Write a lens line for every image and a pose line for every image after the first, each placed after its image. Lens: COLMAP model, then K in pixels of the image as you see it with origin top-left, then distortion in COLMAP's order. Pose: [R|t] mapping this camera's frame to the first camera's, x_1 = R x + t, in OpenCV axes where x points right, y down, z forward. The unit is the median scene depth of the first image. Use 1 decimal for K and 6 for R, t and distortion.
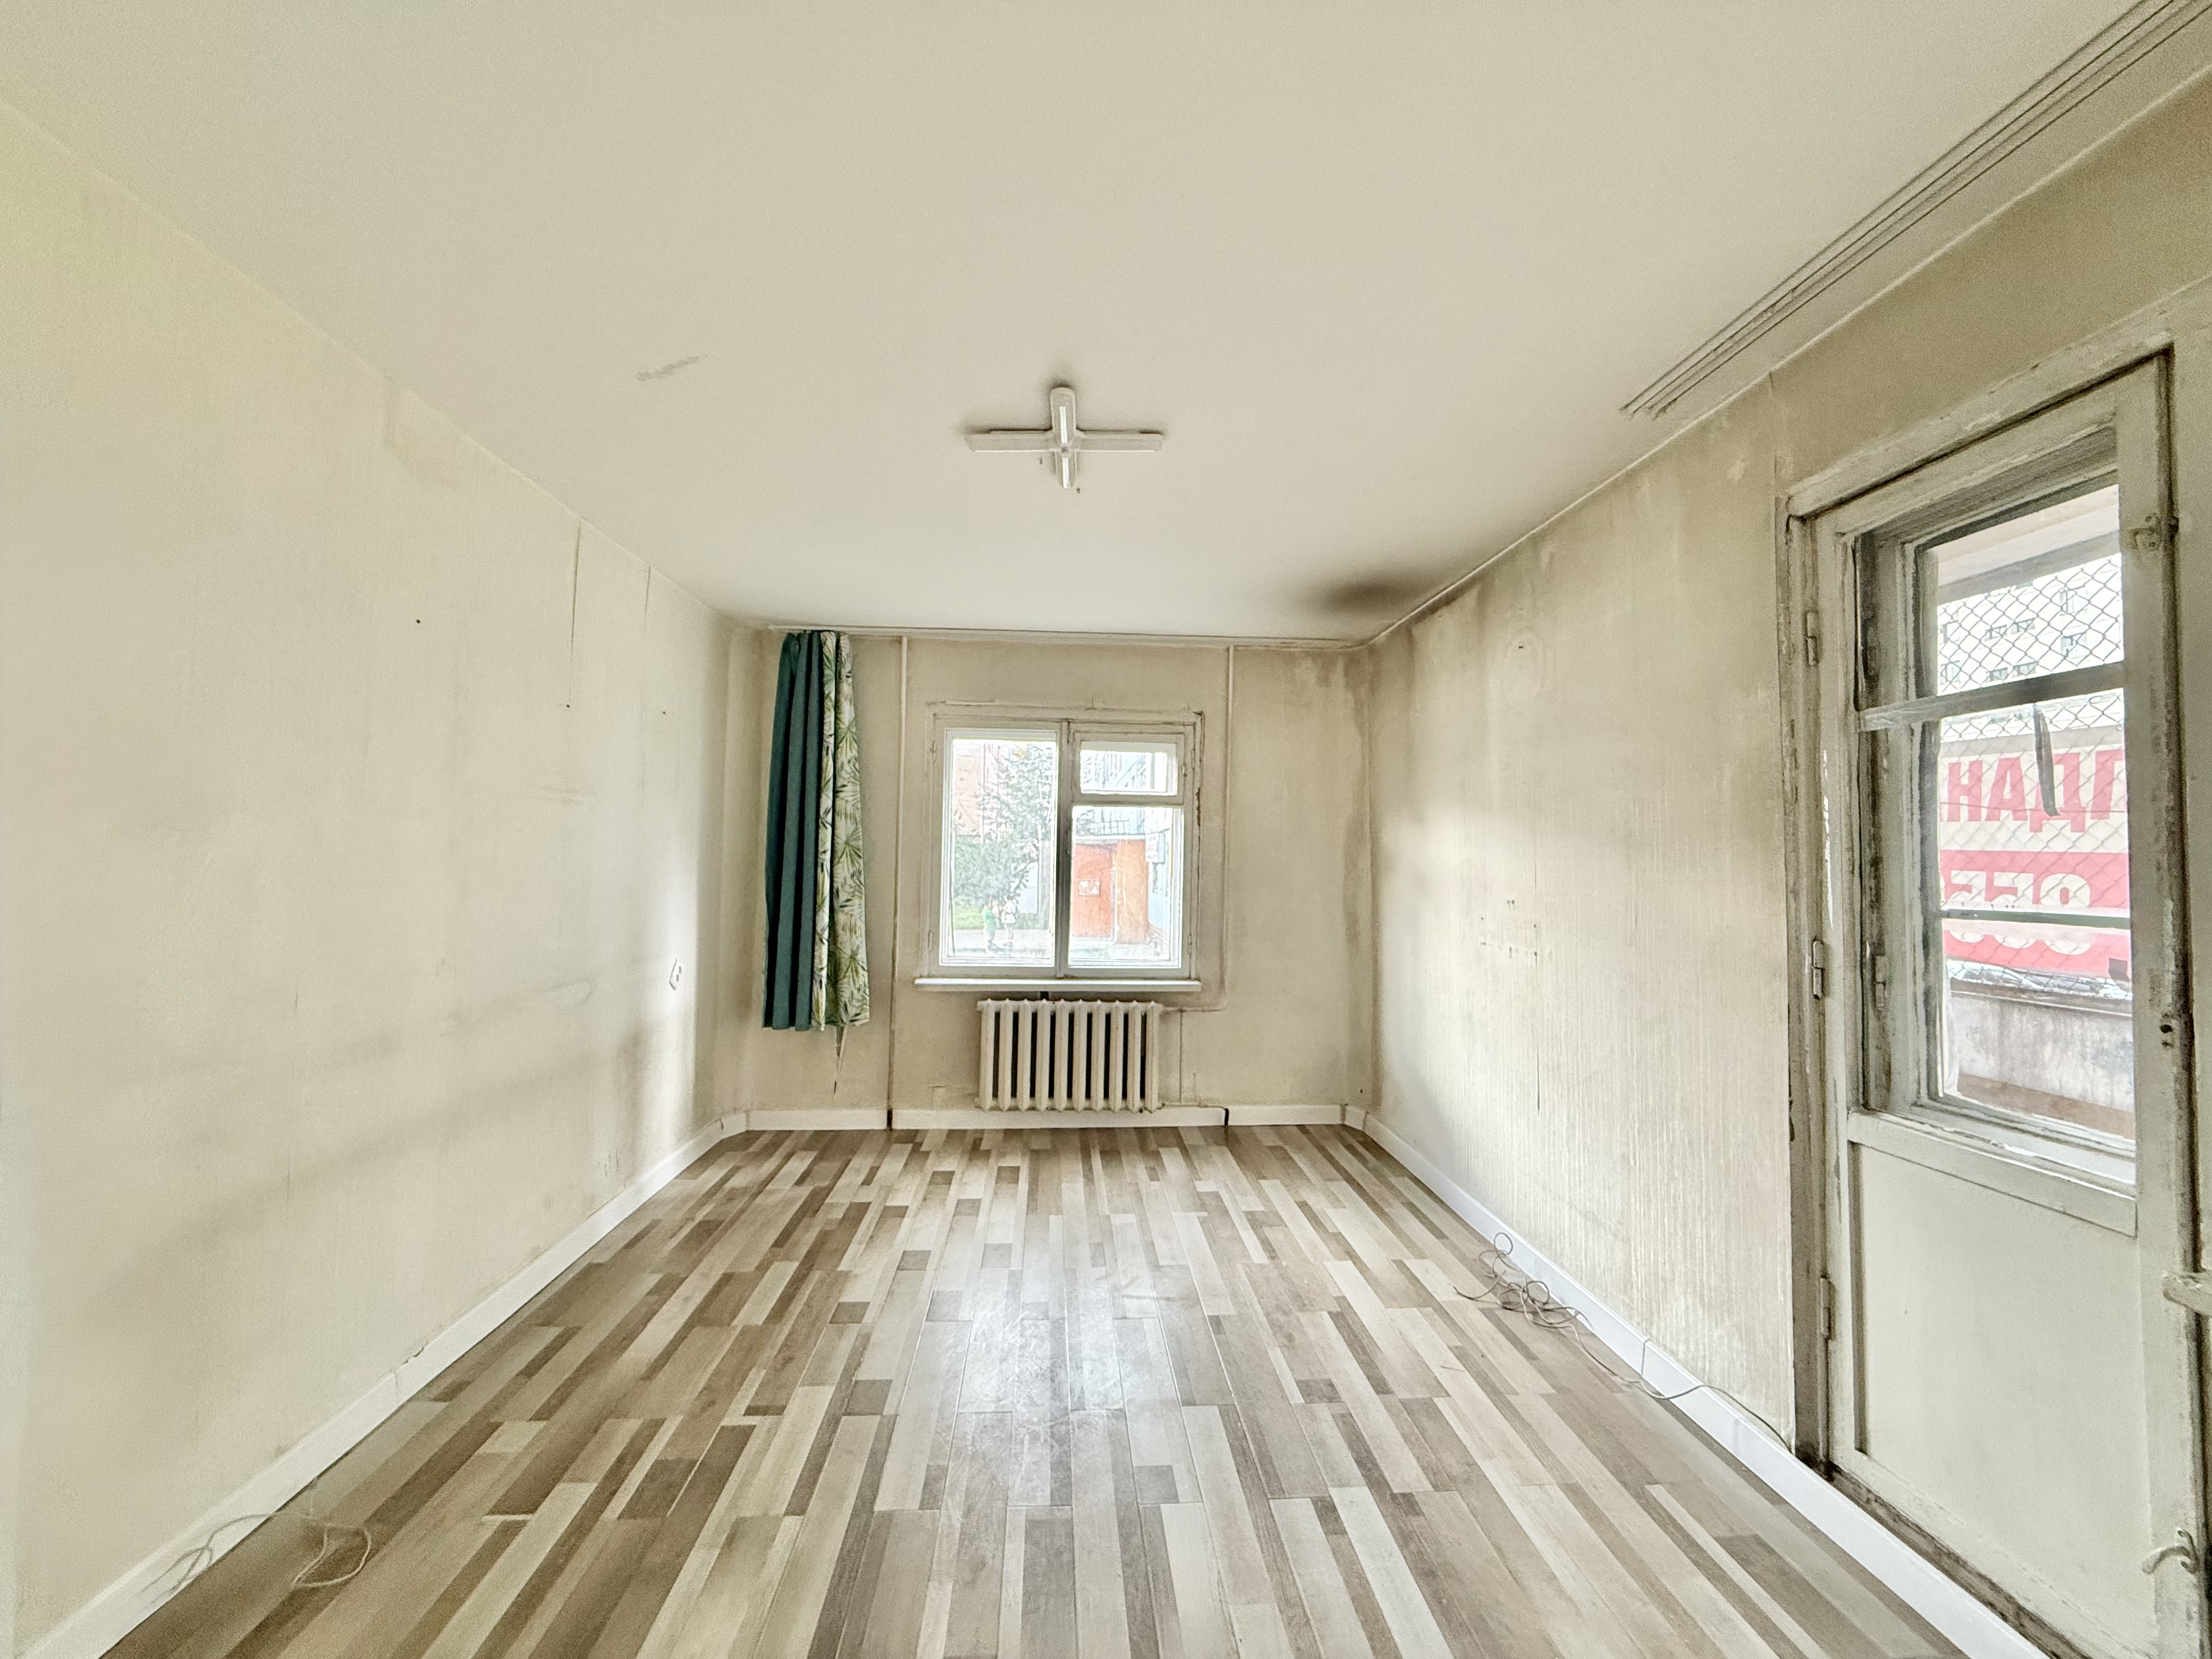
lens RADIAL K [[884.6, 0, 1097.6], [0, 884.6, 824.8], [0, 0, 1]] dist [-0.001993, 0.000693]
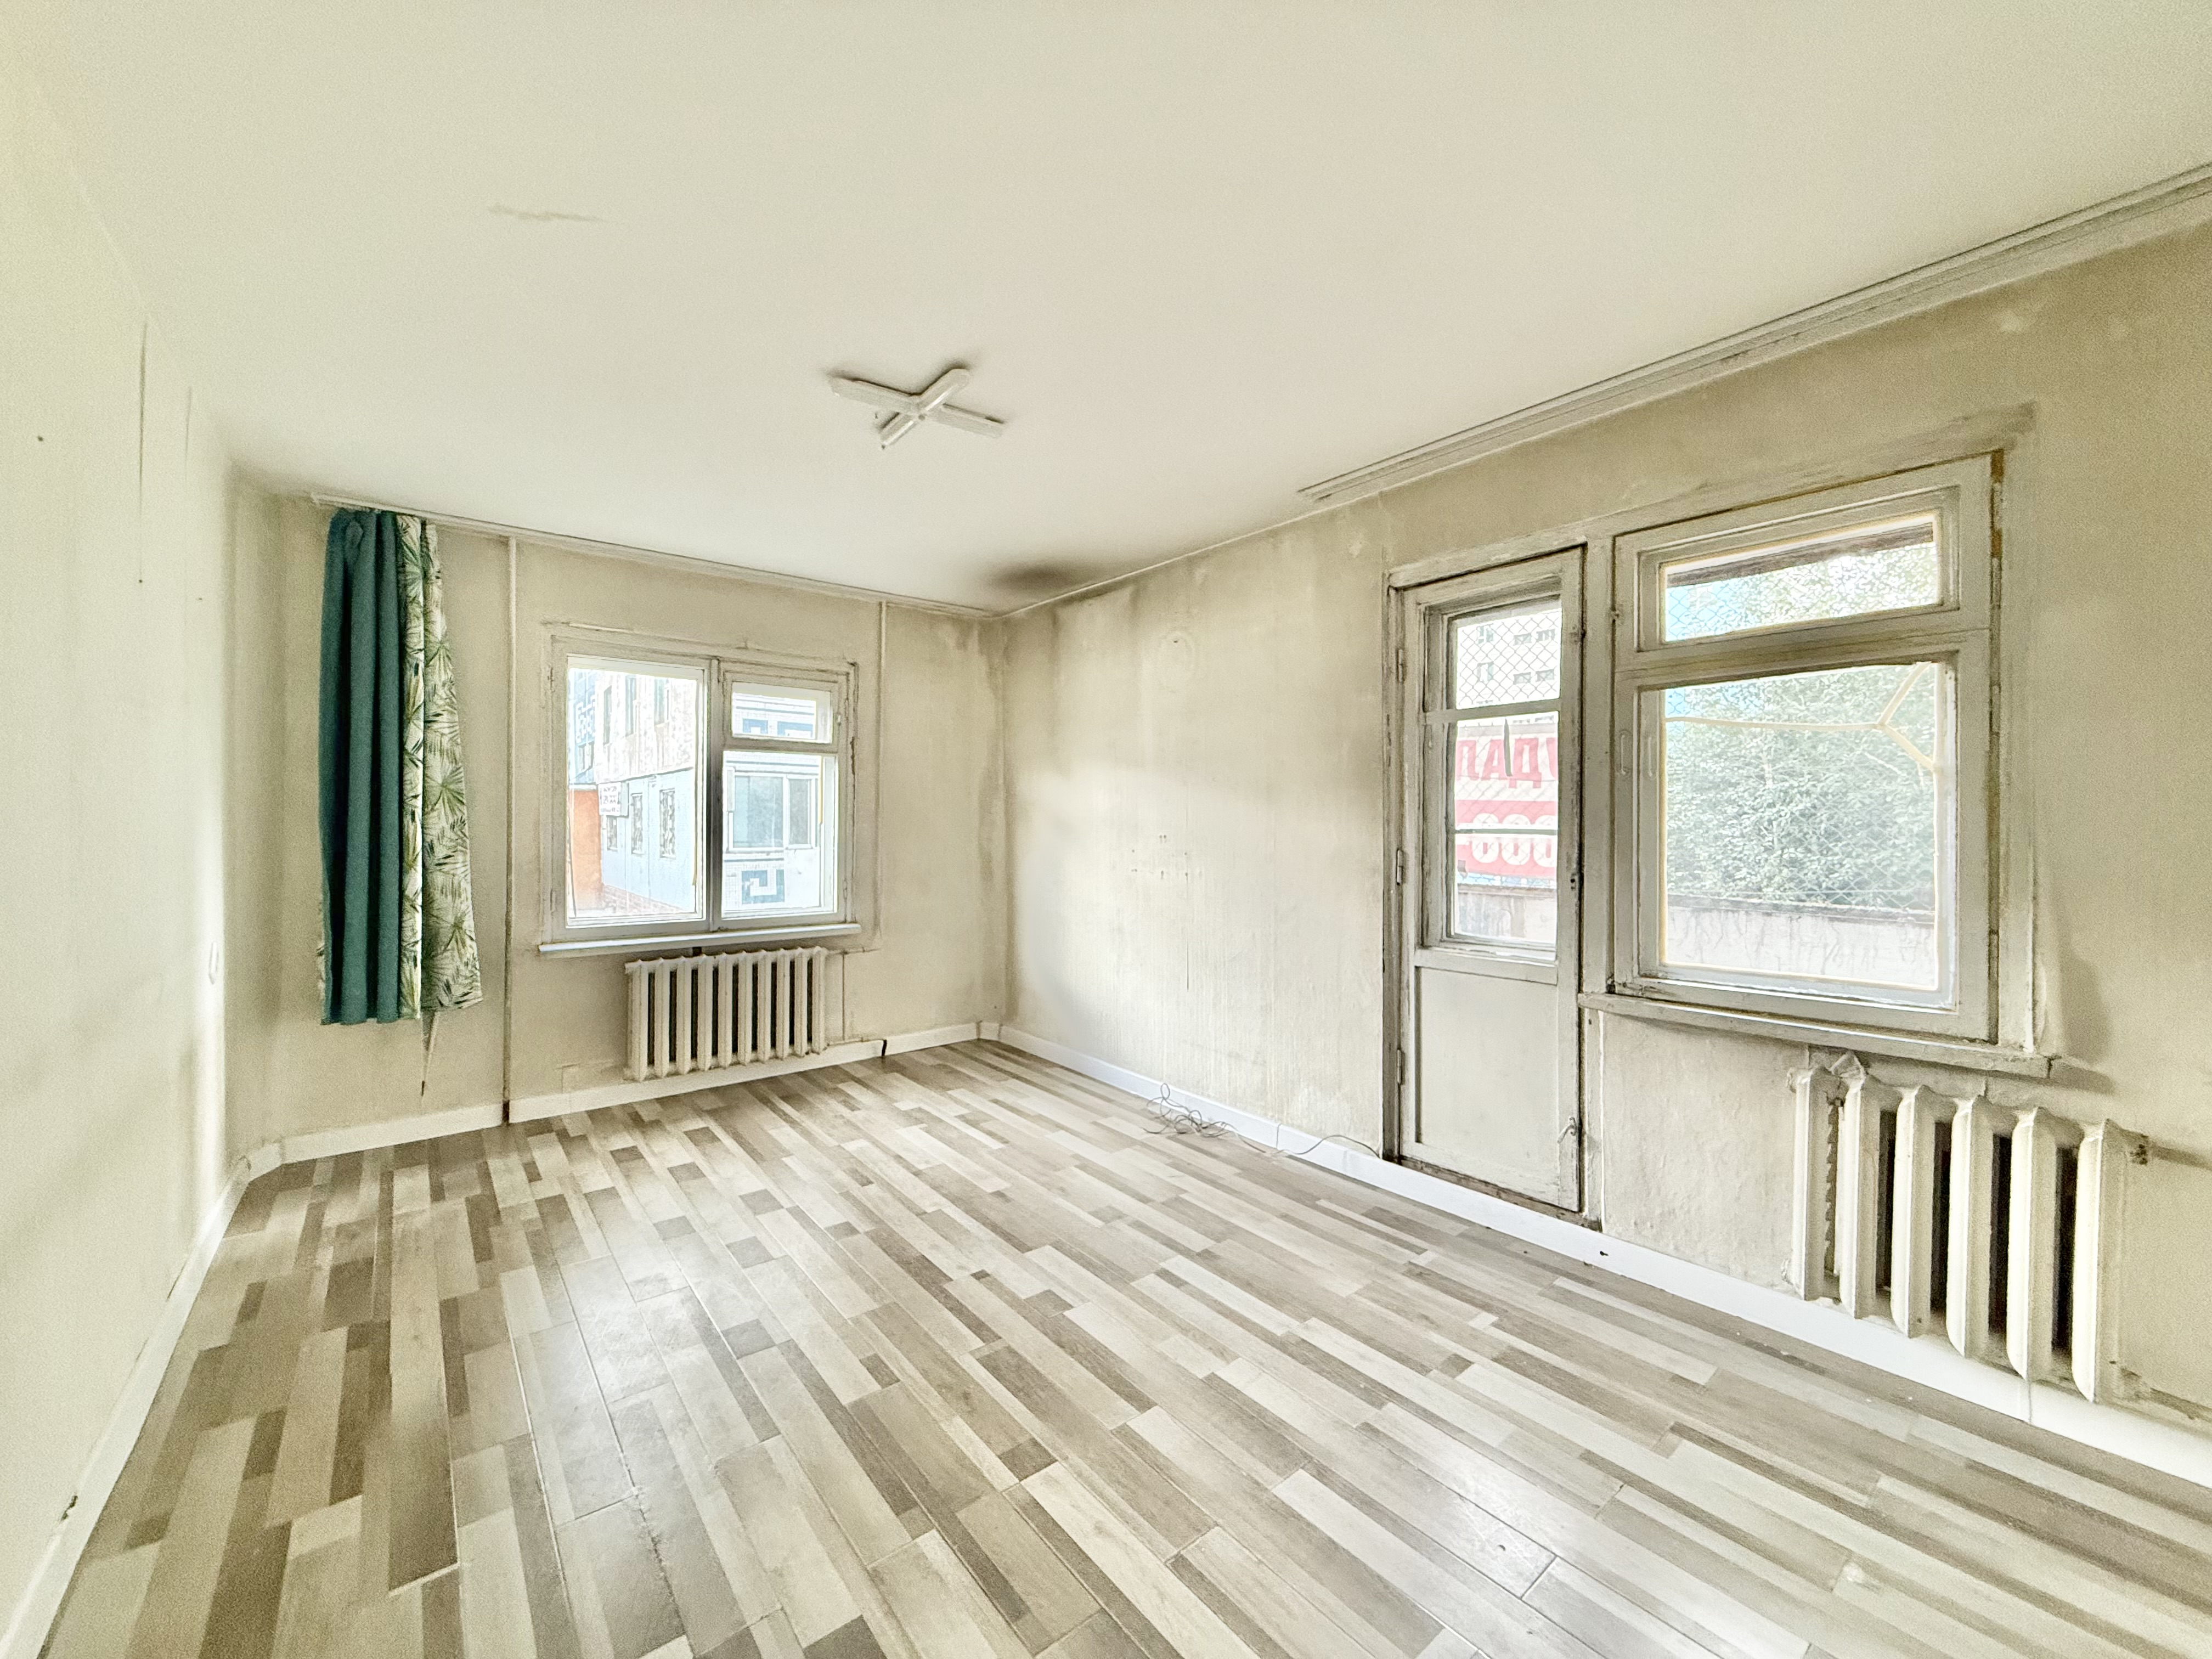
lens RADIAL K [[884.6, 0, 1106.6], [0, 884.6, 824.5], [0, 0, 1]] dist [-0.001993, 0.000693]
pose [[0.813905, -0.012258, 0.580869, -0.400243], [-0.017954, 0.998769, 0.046234, 0.011451], [-0.580721, -0.048059, 0.812683, -0.015491]]
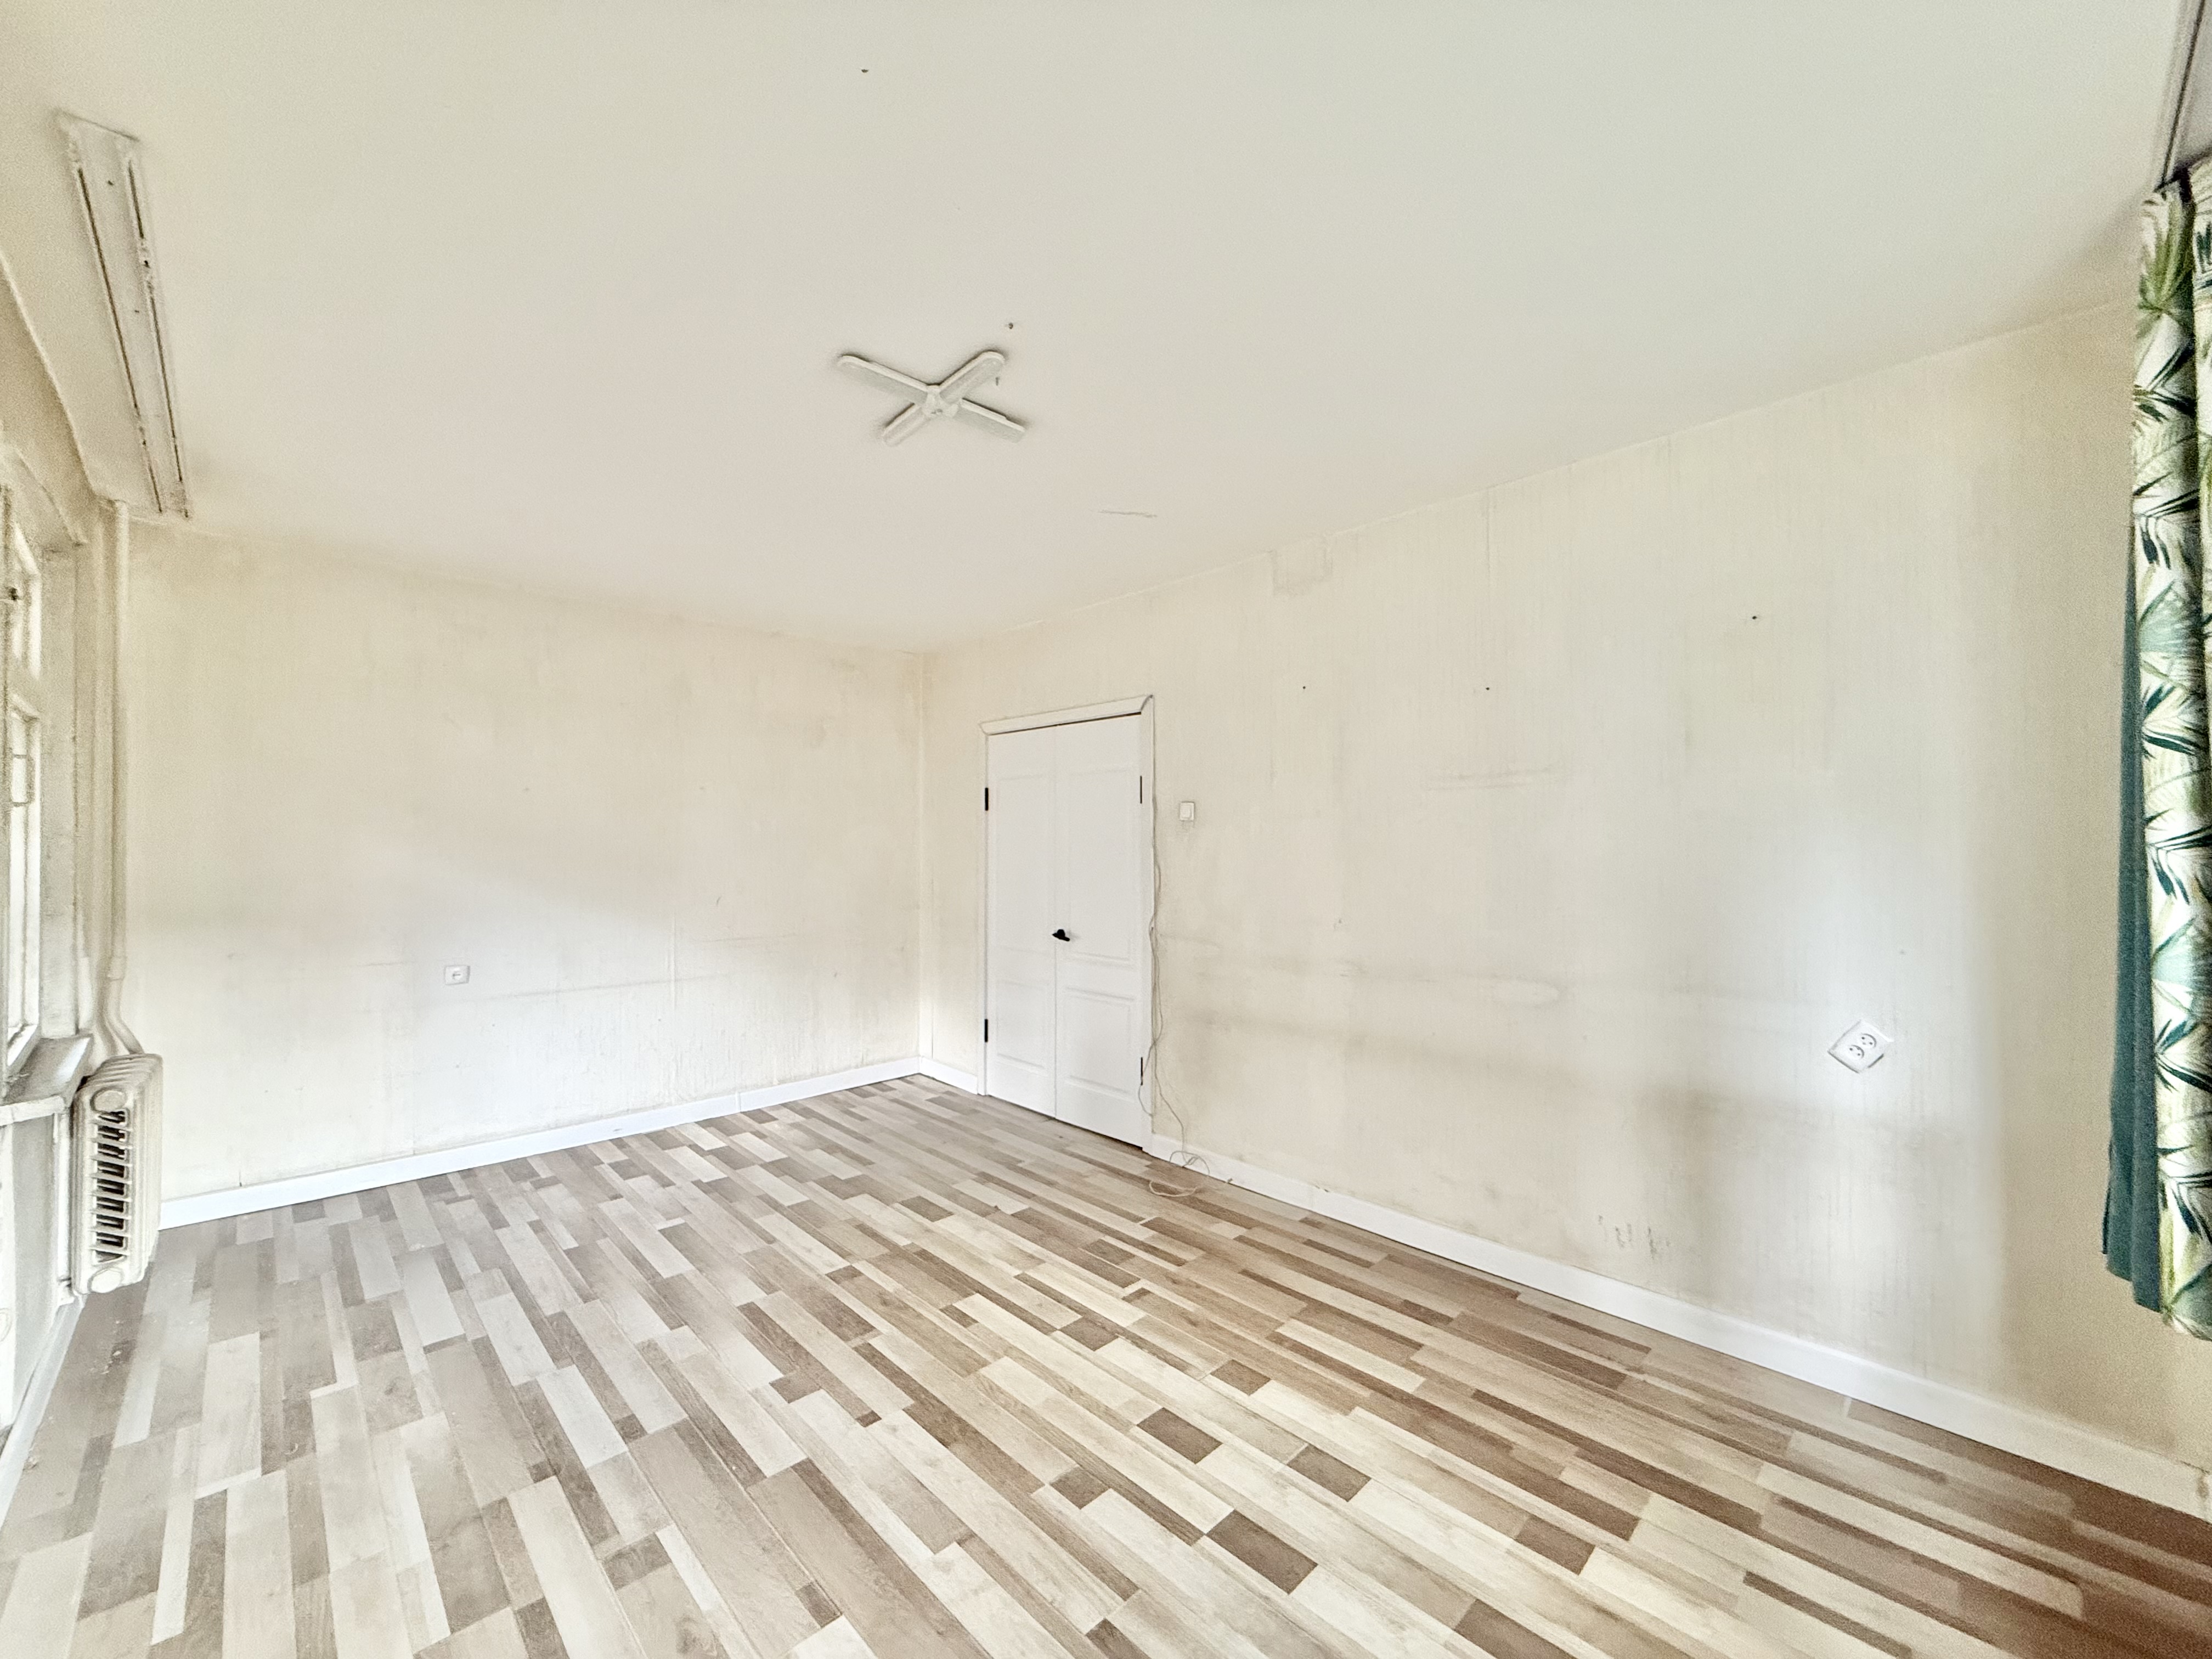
lens RADIAL K [[884.6, 0, 1107.4], [0, 884.6, 837.0], [0, 0, 1]] dist [-0.001993, 0.000693]
pose [[-0.754156, -0.015171, -0.656520, 0.361978], [0.020304, 0.998716, -0.046403, 0.066226], [0.656382, -0.048325, -0.752880, 1.493099]]
